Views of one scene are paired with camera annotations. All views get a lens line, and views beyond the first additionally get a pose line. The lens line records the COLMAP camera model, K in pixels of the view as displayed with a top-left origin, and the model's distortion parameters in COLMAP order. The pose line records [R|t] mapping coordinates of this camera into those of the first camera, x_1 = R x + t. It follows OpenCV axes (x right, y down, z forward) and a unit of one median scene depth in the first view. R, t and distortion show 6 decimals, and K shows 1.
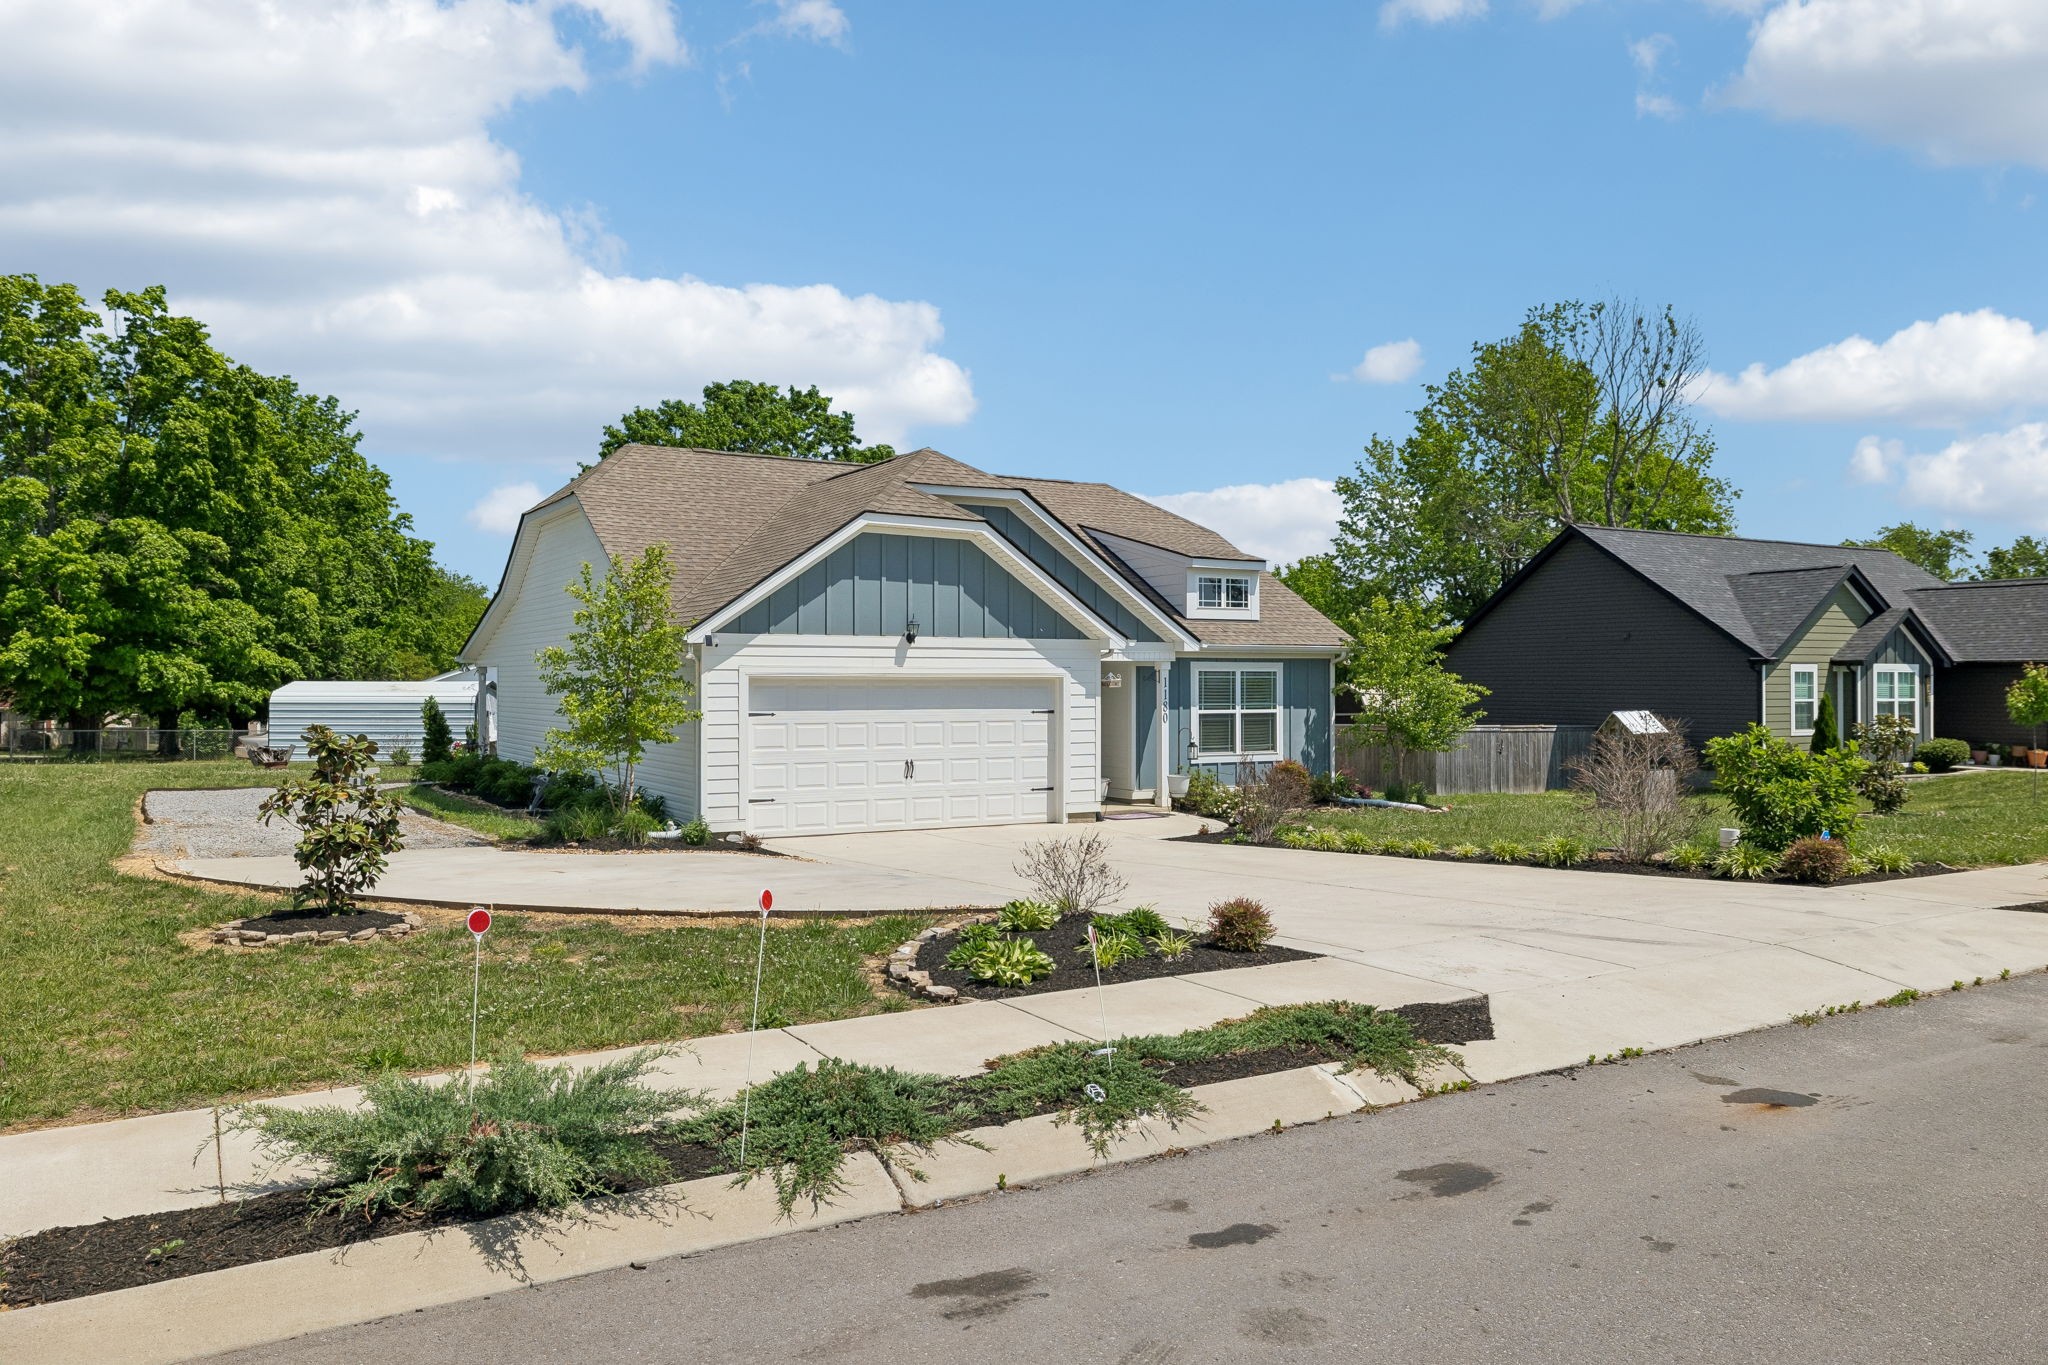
lens RADIAL K [[1435.7, 0, 1021.8], [0, 1435.7, 677.0], [0, 0, 1]] dist [-0.009873, -0.004536]
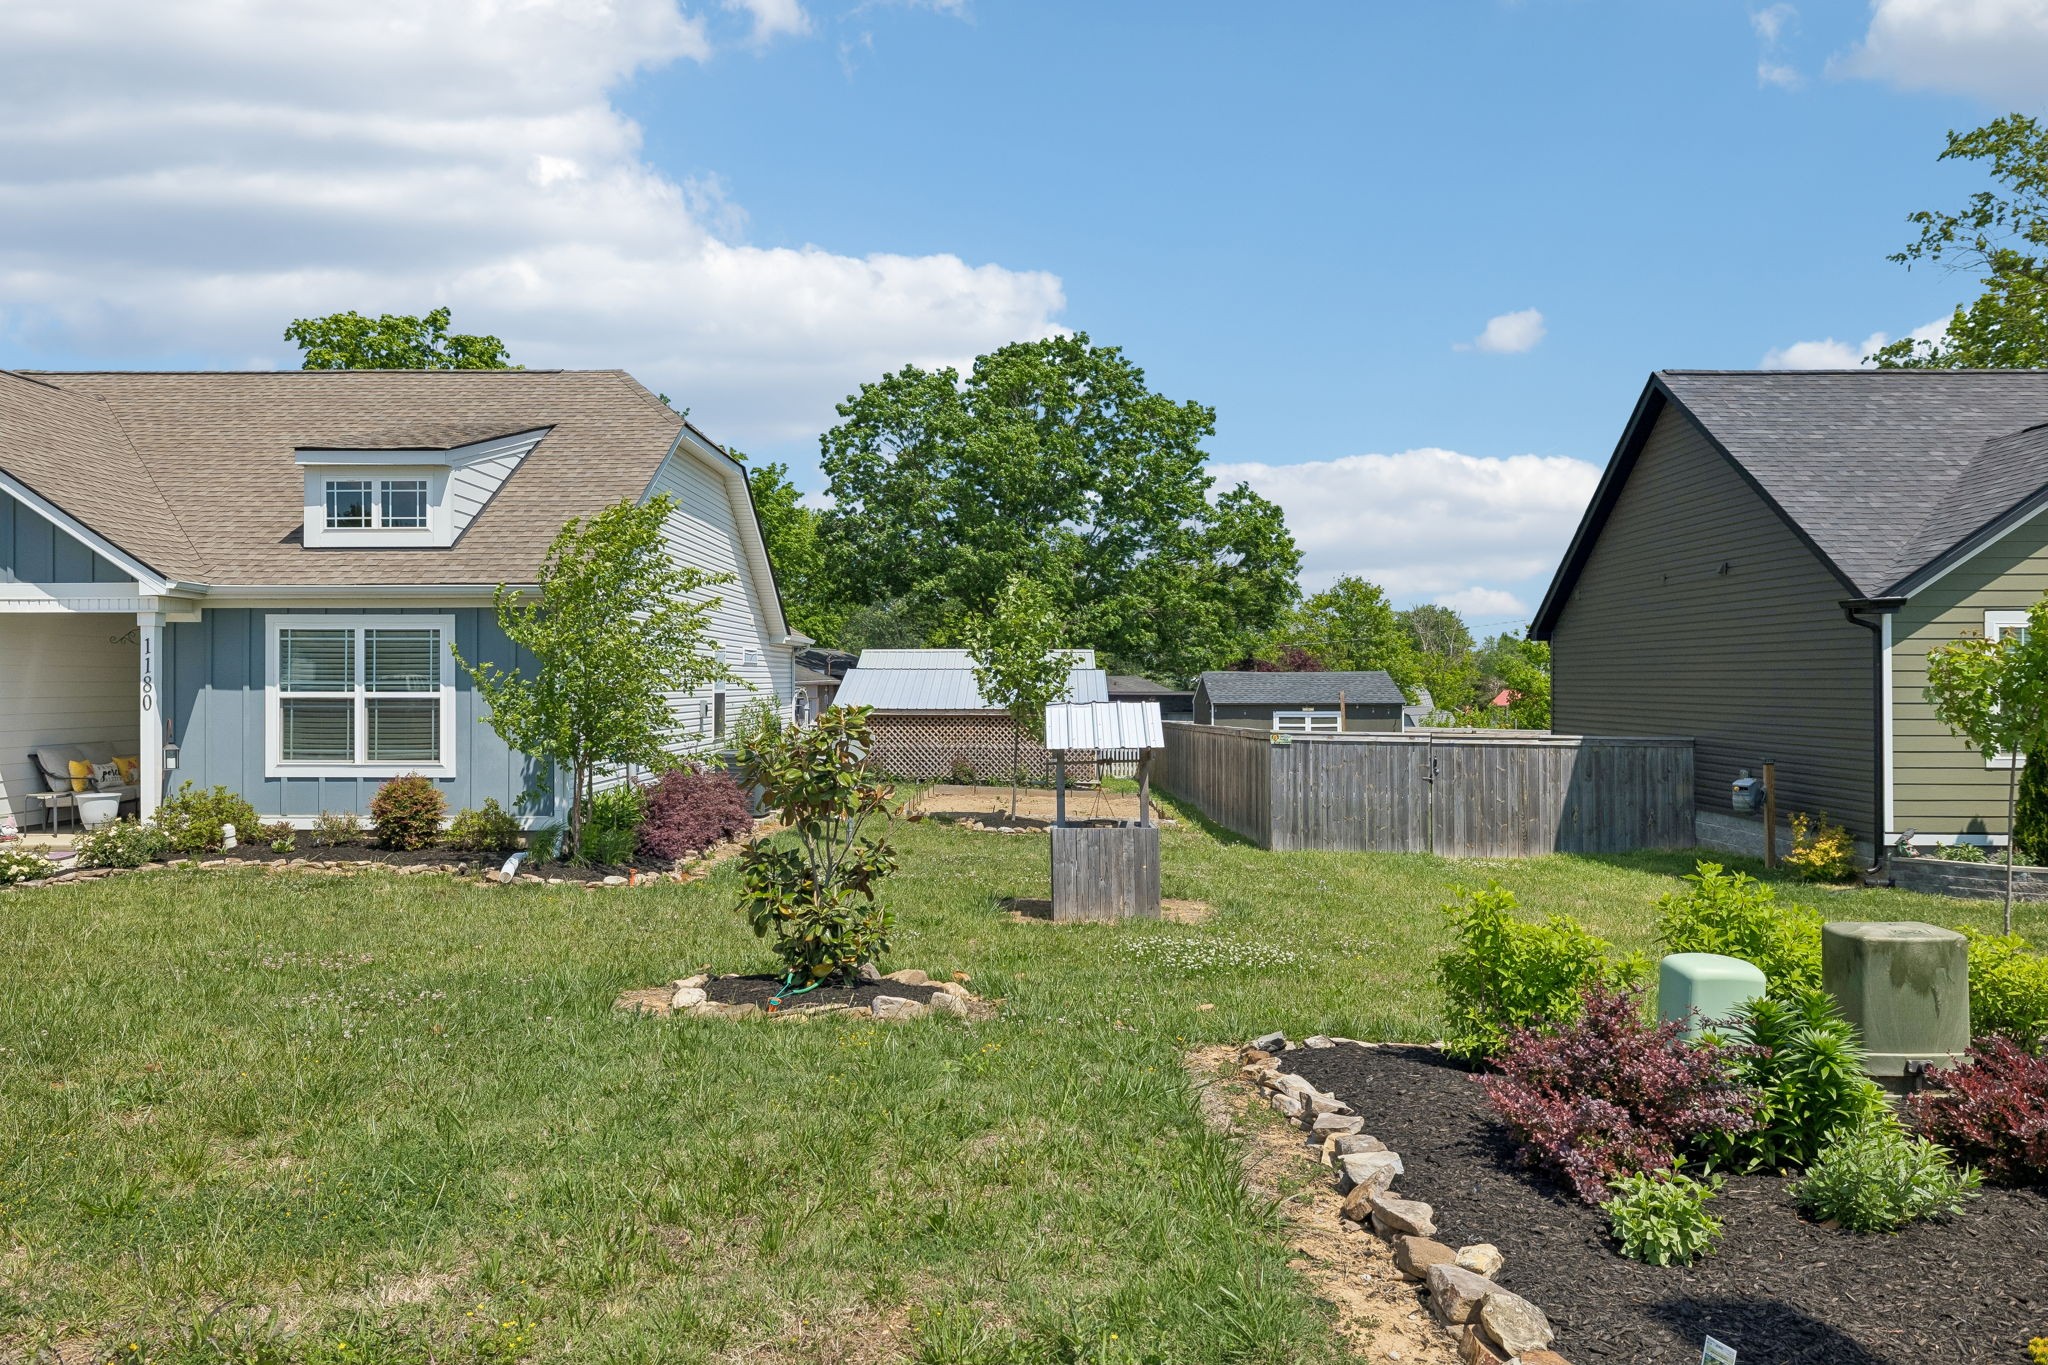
lens RADIAL K [[1435.7, 0, 1019.0], [0, 1435.7, 675.1], [0, 0, 1]] dist [-0.009873, -0.004536]
pose [[0.857650, -0.000298, -0.514233, 0.679130], [-0.000504, 0.999999, -0.001420, 0.015623], [0.514233, 0.001477, 0.857649, 0.595467]]
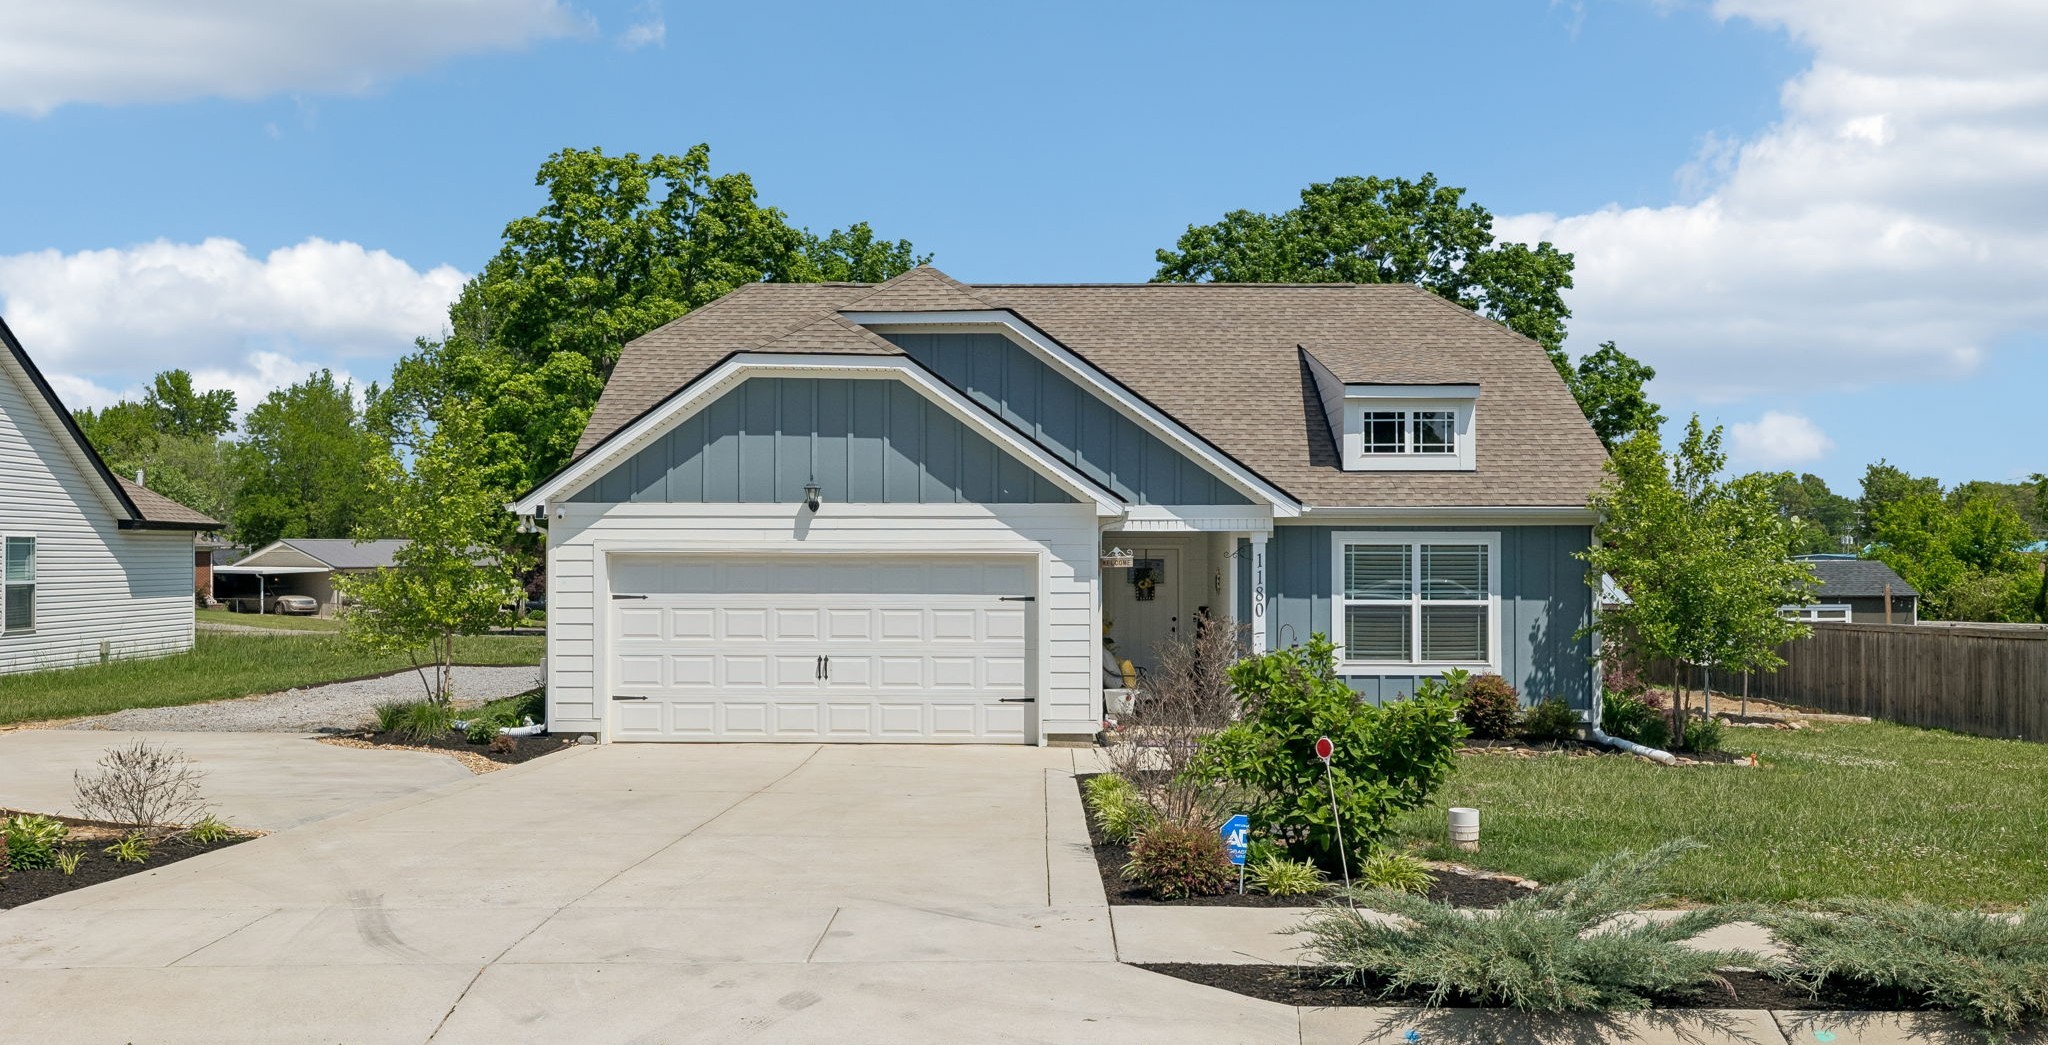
lens RADIAL K [[1791.4, 0, 1021.4], [0, 1791.4, 544.3], [0, 0, 1]] dist [0.018438, 0.006565]
pose [[0.857470, -0.001120, -0.514533, 0.416249], [-0.000190, 0.999997, -0.002493, -0.001899], [0.514534, 0.002235, 0.857467, 0.151128]]
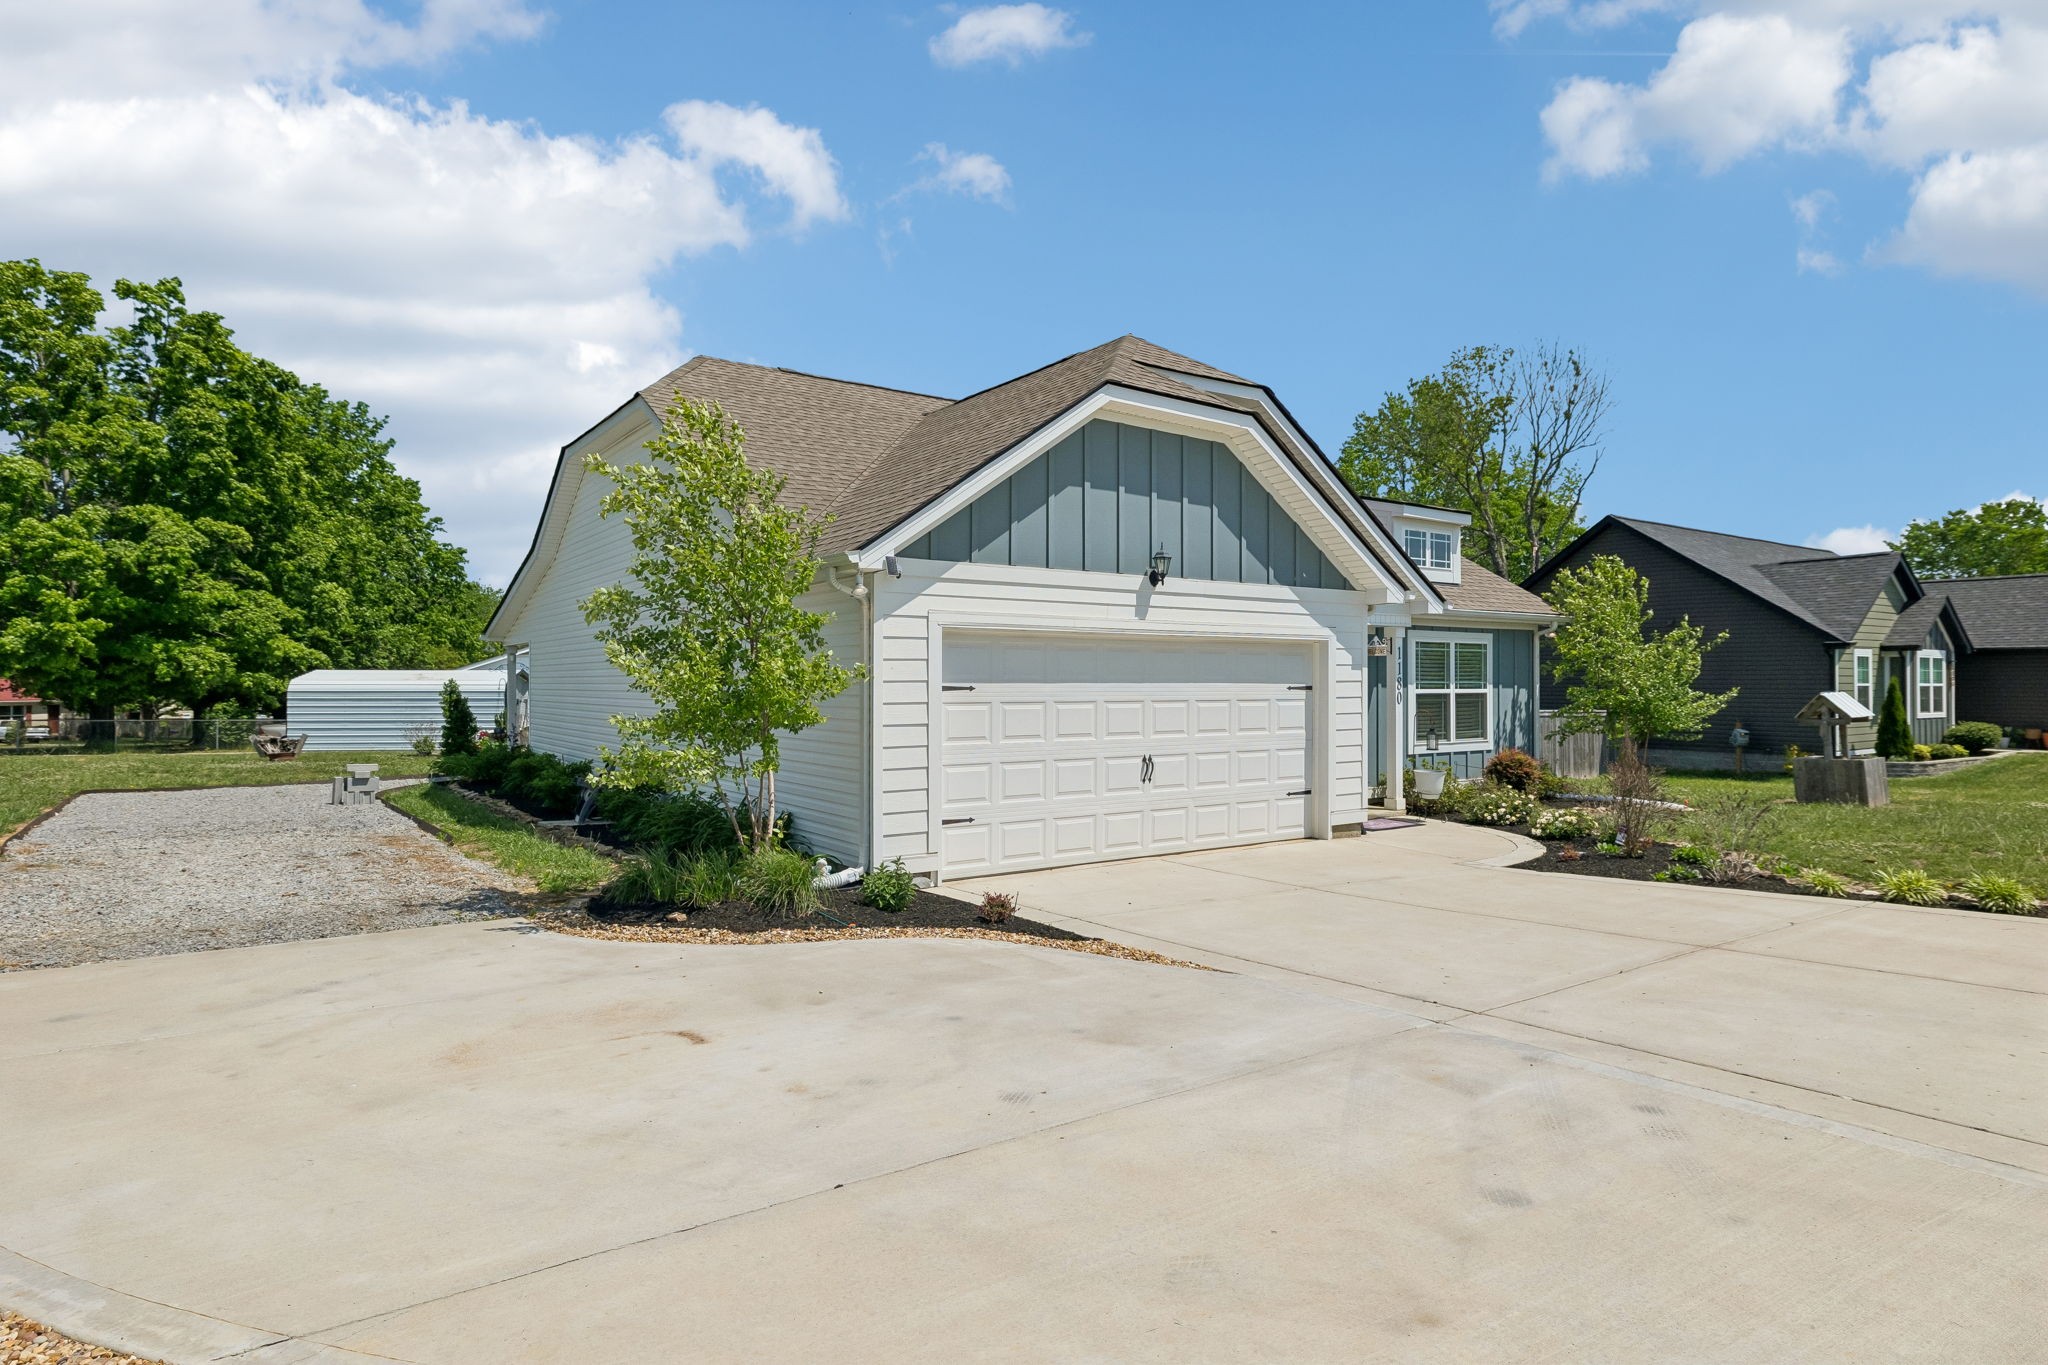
lens RADIAL K [[1098.2, 0, 1031.5], [0, 1098.2, 689.4], [0, 0, 1]] dist [-0.002236, 0.002405]
pose [[0.996785, -0.000648, 0.080120, -0.137511], [-0.000185, 0.999946, 0.010391, 0.015774], [-0.080122, -0.010373, 0.996731, 0.370425]]
